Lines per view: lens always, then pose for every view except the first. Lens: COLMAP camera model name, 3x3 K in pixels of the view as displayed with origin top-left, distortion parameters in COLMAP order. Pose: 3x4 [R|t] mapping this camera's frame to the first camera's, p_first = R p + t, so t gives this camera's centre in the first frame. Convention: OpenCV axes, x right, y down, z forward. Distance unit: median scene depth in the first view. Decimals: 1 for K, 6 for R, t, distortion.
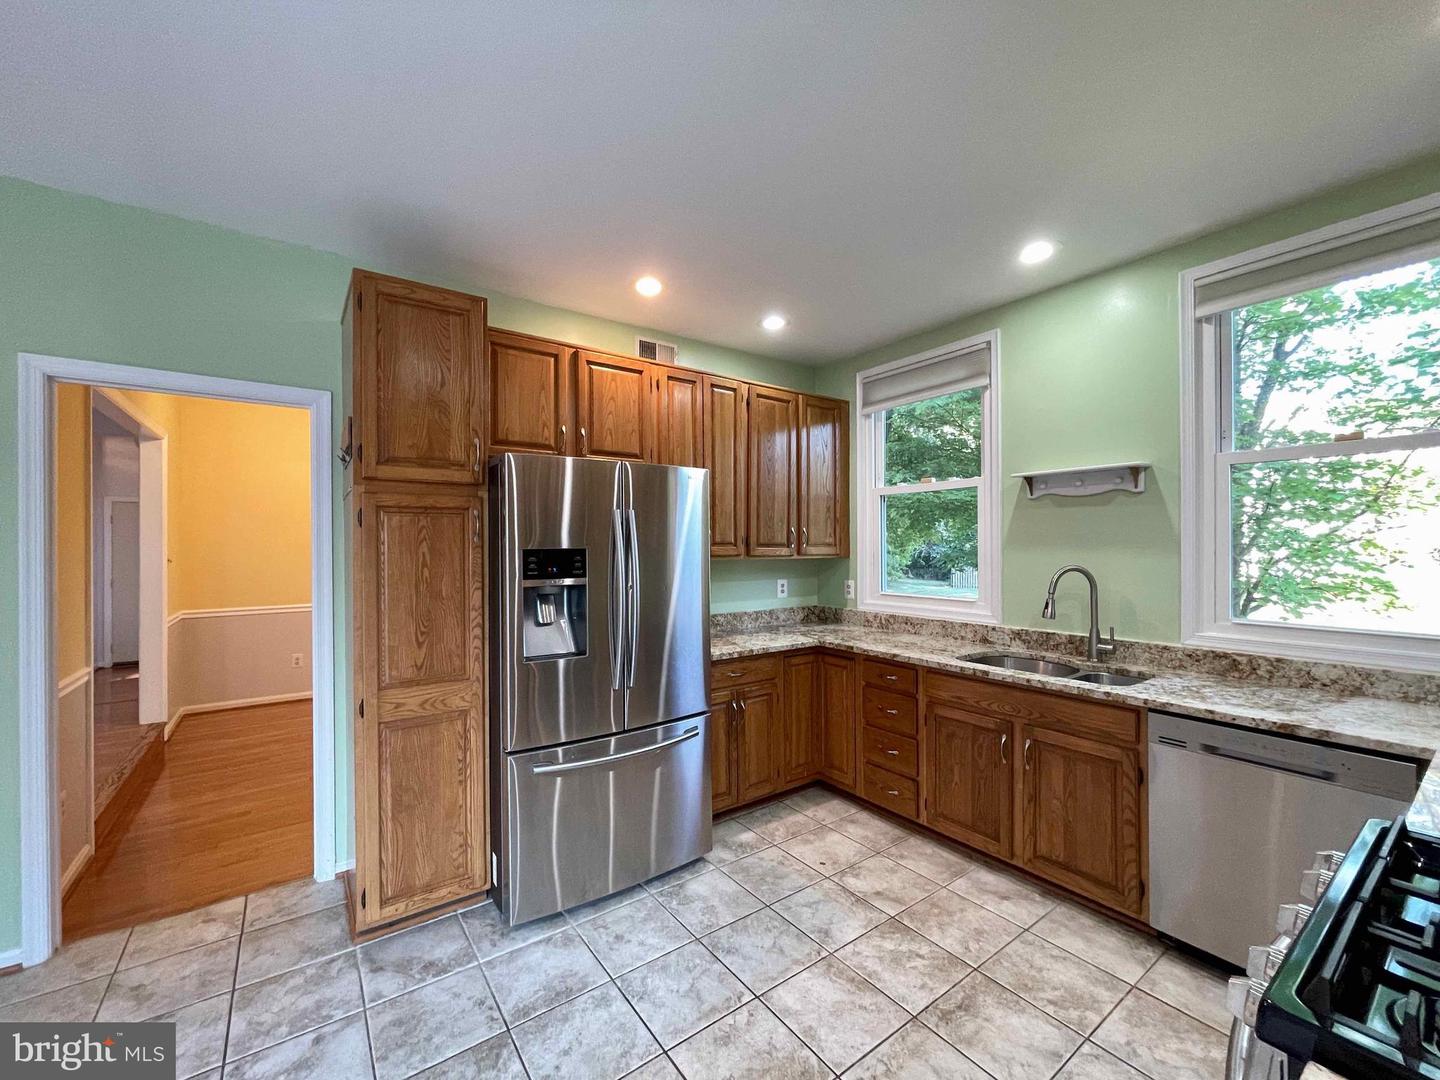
lens RADIAL K [[580.1, 0, 720.0], [0, 580.1, 540.0], [0, 0, 1]] dist [0.002919, -0.000532]
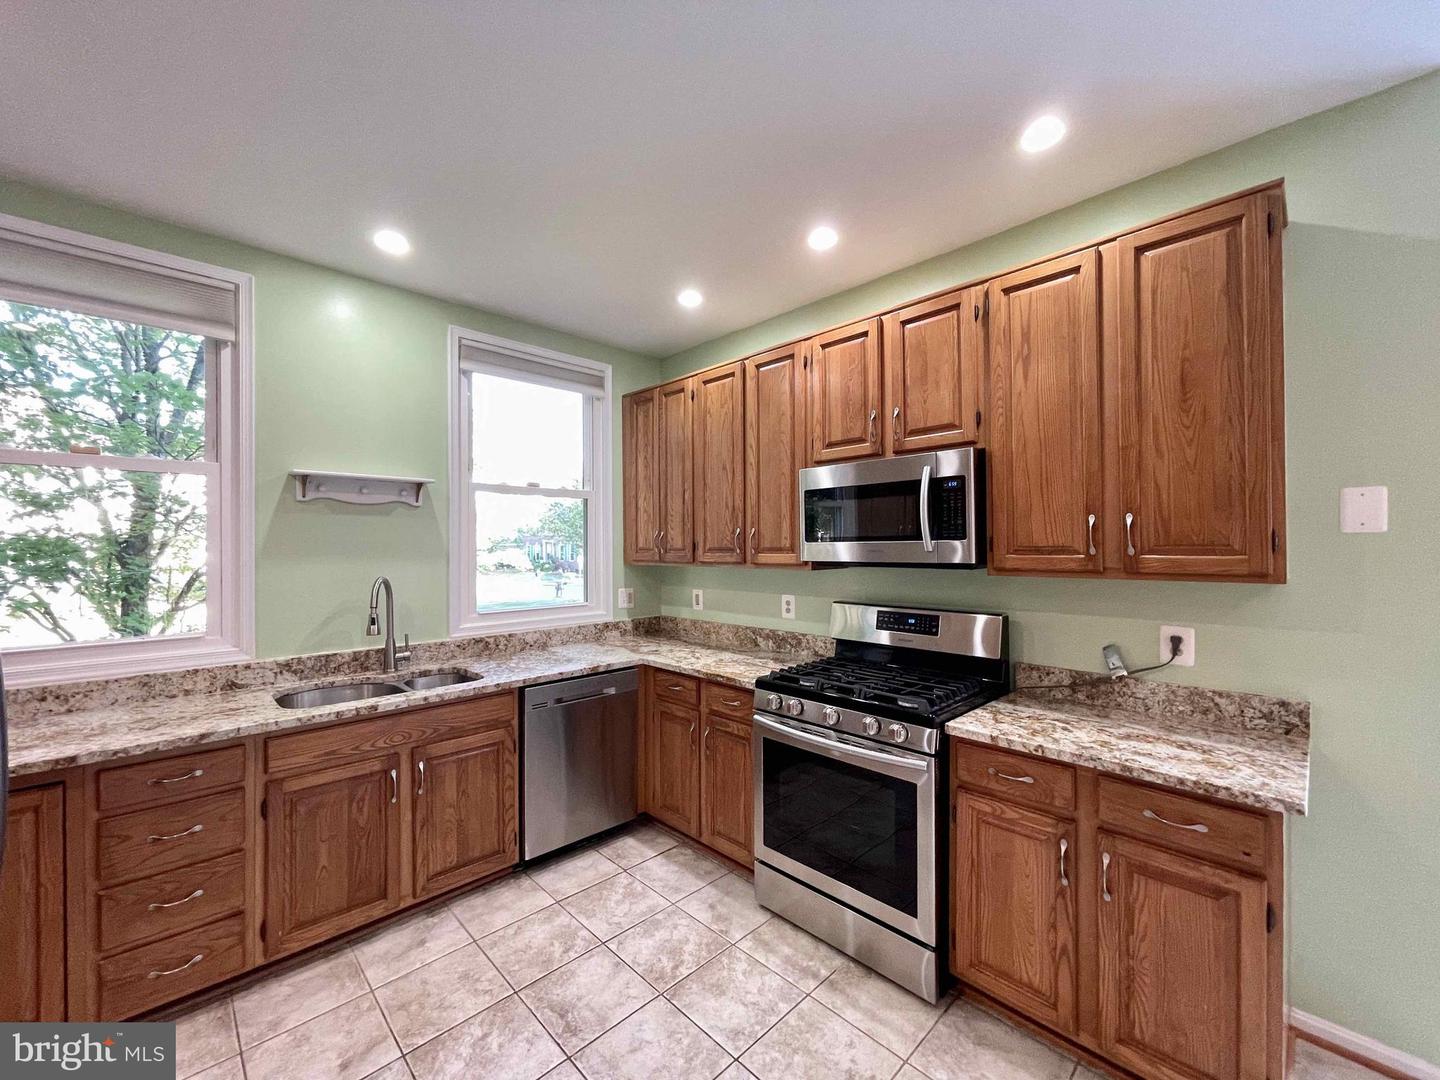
lens RADIAL K [[579.1, 0, 702.9], [0, 579.1, 542.4], [0, 0, 1]] dist [-0.021066, 0.011707]
pose [[-0.125292, 0.013088, 0.992034, -0.422922], [-0.002132, 0.999907, -0.013461, -0.001047], [-0.992118, -0.003802, -0.125252, 0.612936]]
